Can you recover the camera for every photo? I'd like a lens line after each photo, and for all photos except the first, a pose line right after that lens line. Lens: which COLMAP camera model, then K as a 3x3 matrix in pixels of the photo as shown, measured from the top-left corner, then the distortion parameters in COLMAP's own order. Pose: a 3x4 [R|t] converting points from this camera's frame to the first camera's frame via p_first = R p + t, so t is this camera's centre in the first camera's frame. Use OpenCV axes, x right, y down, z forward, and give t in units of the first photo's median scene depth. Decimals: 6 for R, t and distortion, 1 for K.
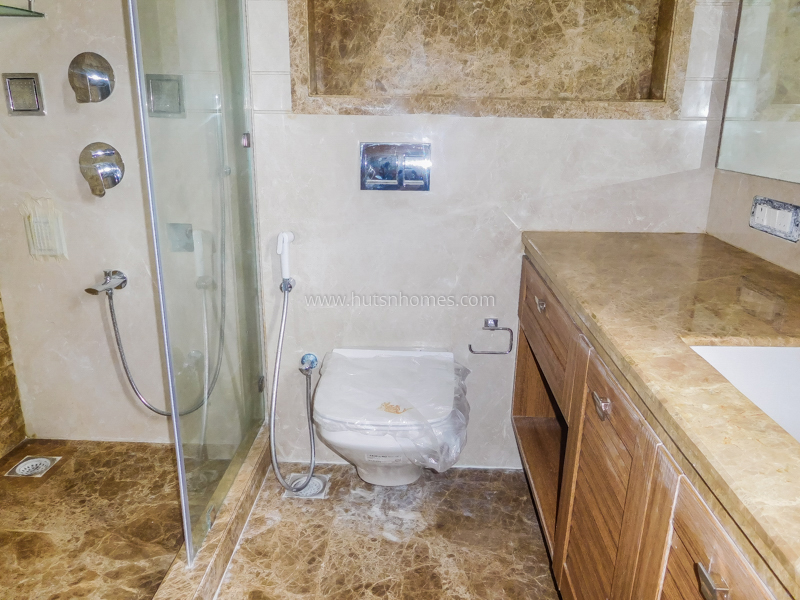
lens RADIAL K [[623.2, 0, 400.0], [0, 623.2, 300.0], [0, 0, 1]] dist [-0.005369, 0.000777]
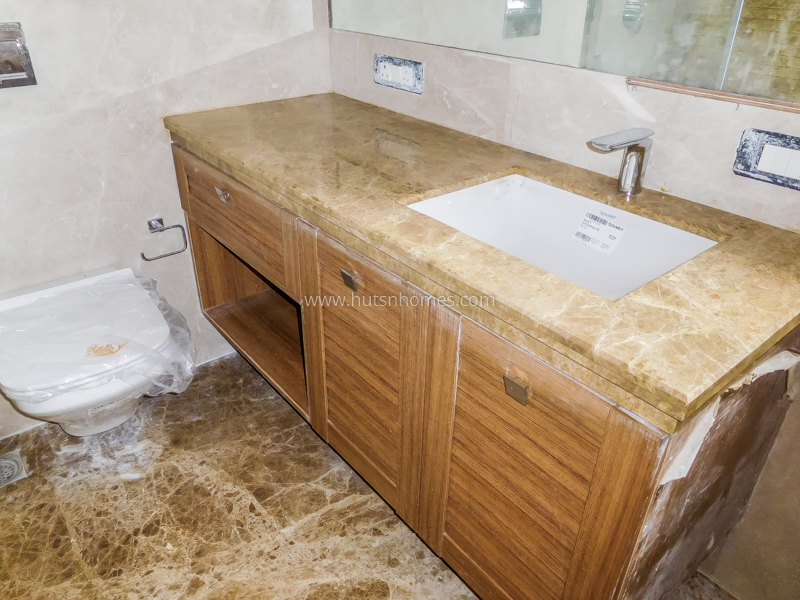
lens RADIAL K [[623.2, 0, 400.0], [0, 623.2, 300.0], [0, 0, 1]] dist [-0.005369, 0.000777]
pose [[0.752630, -0.327579, 0.571174, -0.166542], [0.188650, 0.938375, 0.289593, -0.064465], [-0.630840, -0.110205, 0.768047, 0.062611]]
